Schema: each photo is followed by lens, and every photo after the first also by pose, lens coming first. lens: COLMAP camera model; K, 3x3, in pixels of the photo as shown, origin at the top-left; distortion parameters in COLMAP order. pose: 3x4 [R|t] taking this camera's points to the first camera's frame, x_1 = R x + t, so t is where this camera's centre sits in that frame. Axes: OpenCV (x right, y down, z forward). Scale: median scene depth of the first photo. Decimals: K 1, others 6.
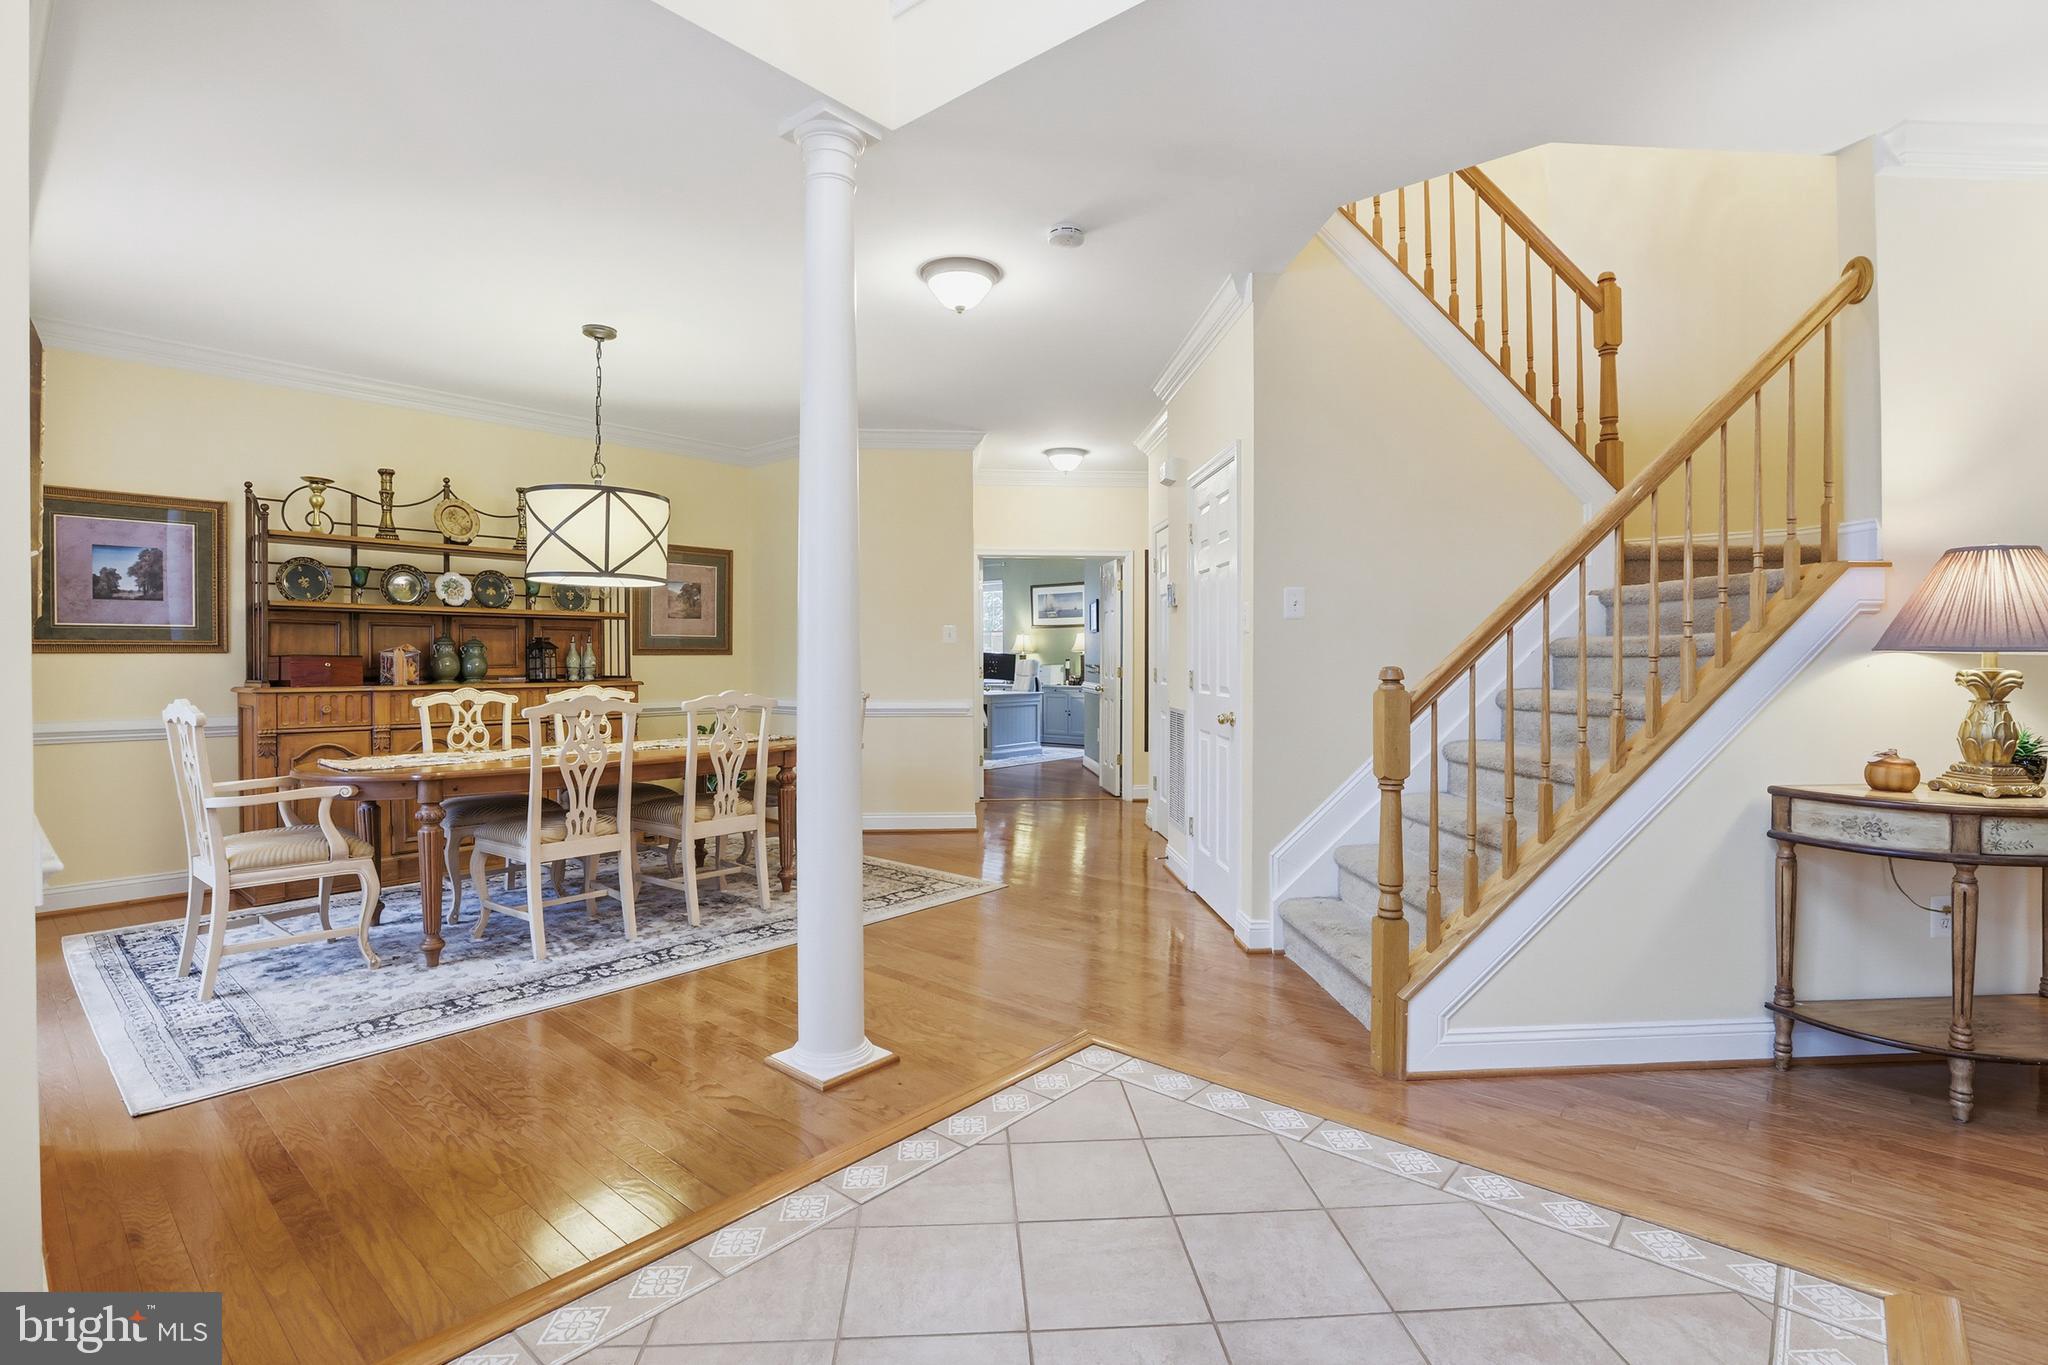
lens RADIAL K [[933.4, 0, 1023.4], [0, 933.4, 677.7], [0, 0, 1]] dist [-0.038757, 0.004662]
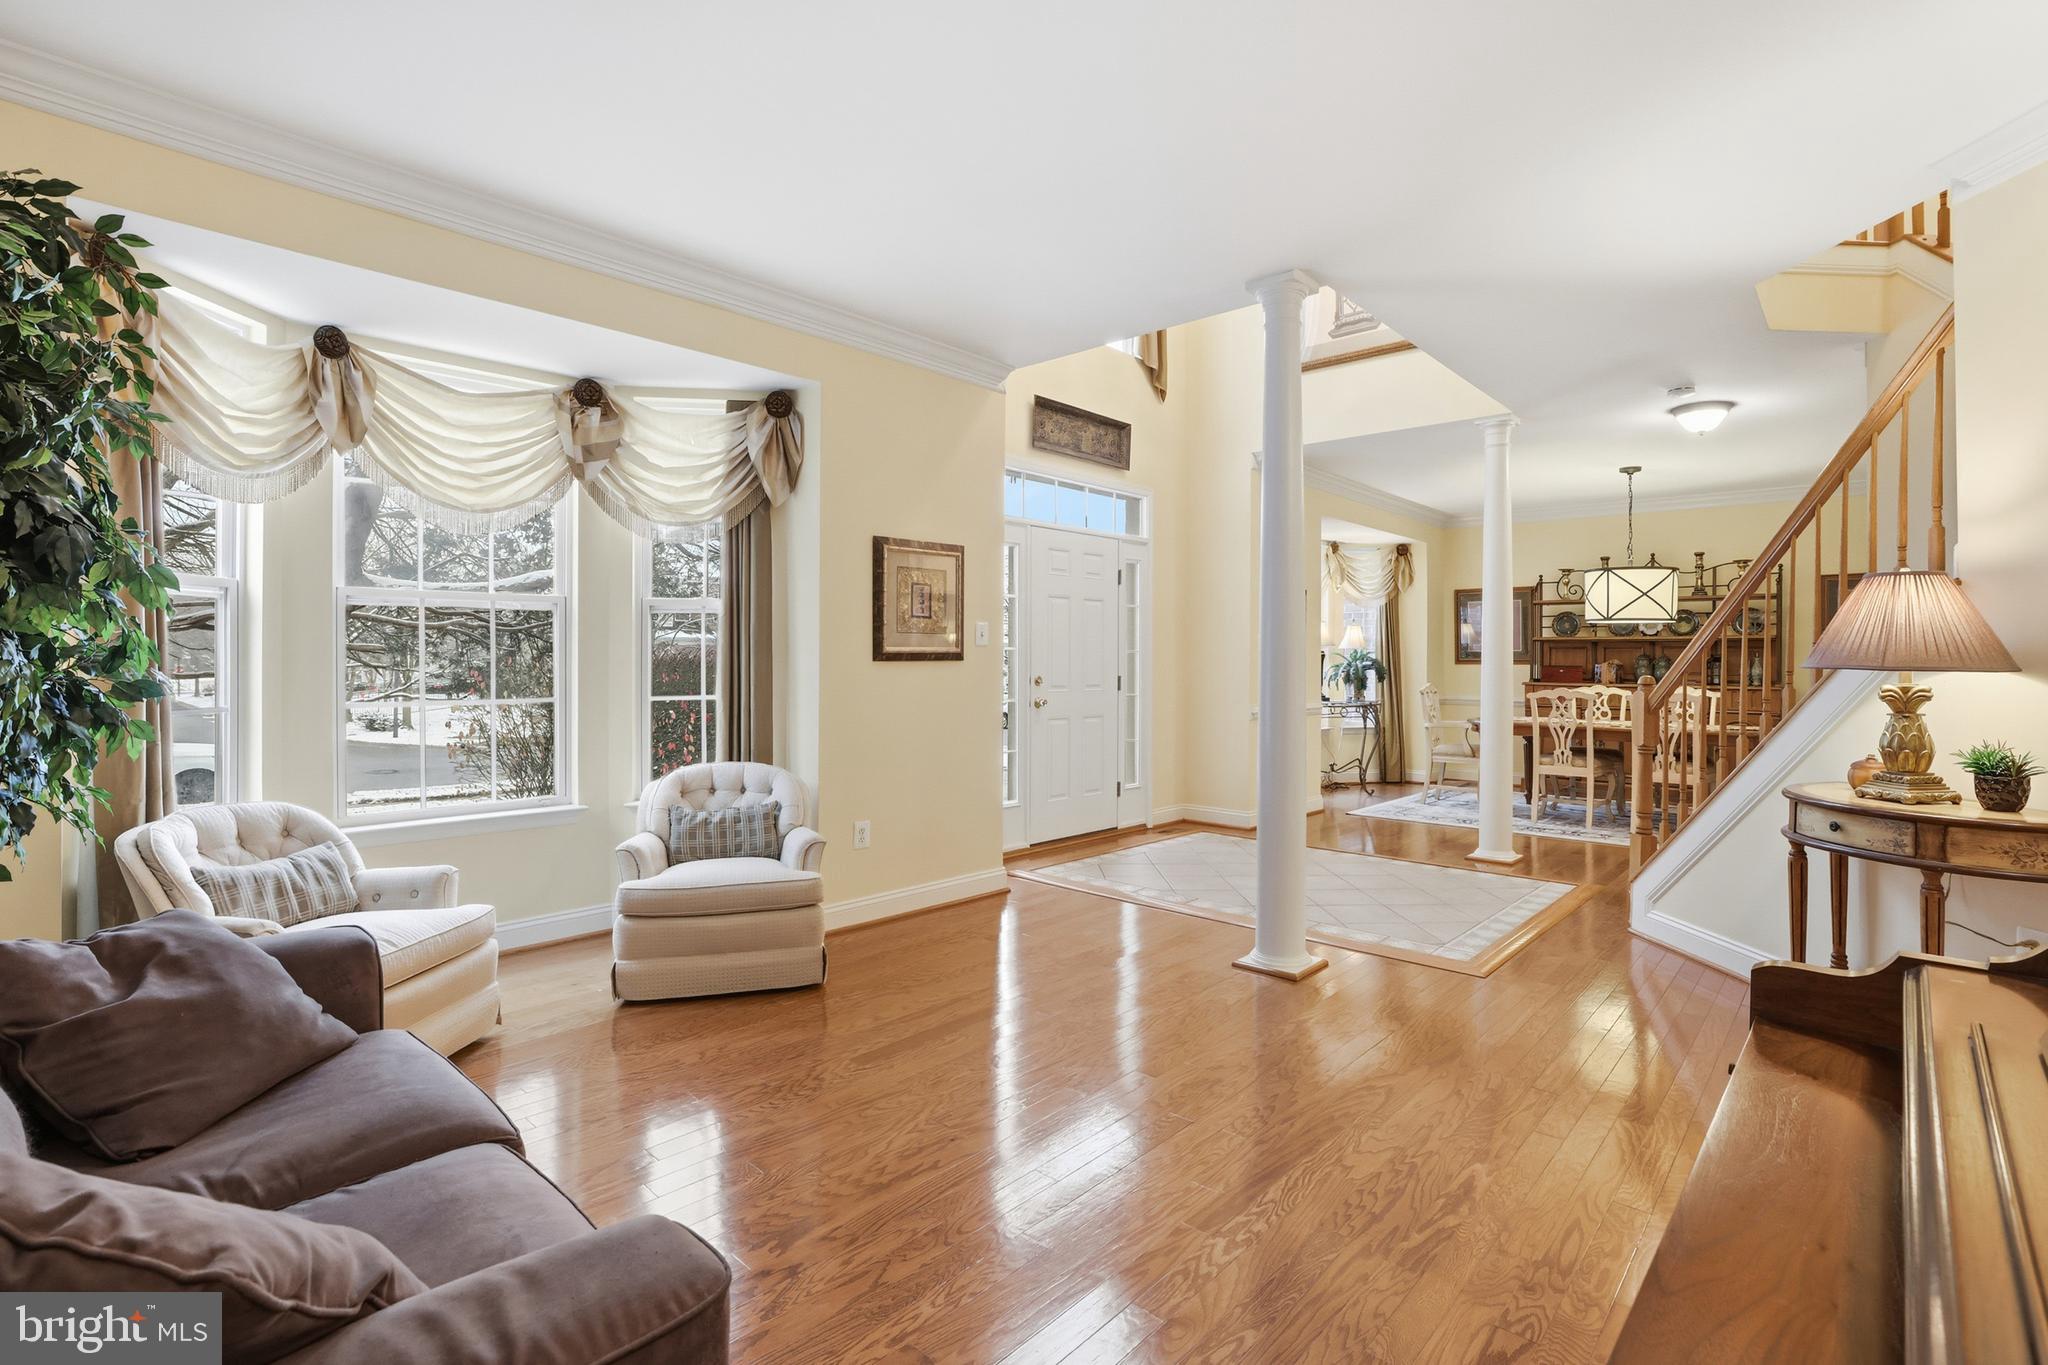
lens RADIAL K [[933.4, 0, 1025.7], [0, 933.4, 679.1], [0, 0, 1]] dist [-0.038757, 0.004662]
pose [[-0.047985, 0.012942, -0.998764, 1.228685], [-0.013269, 0.999820, 0.013593, -0.009936], [0.998760, 0.013905, -0.047804, 0.006340]]
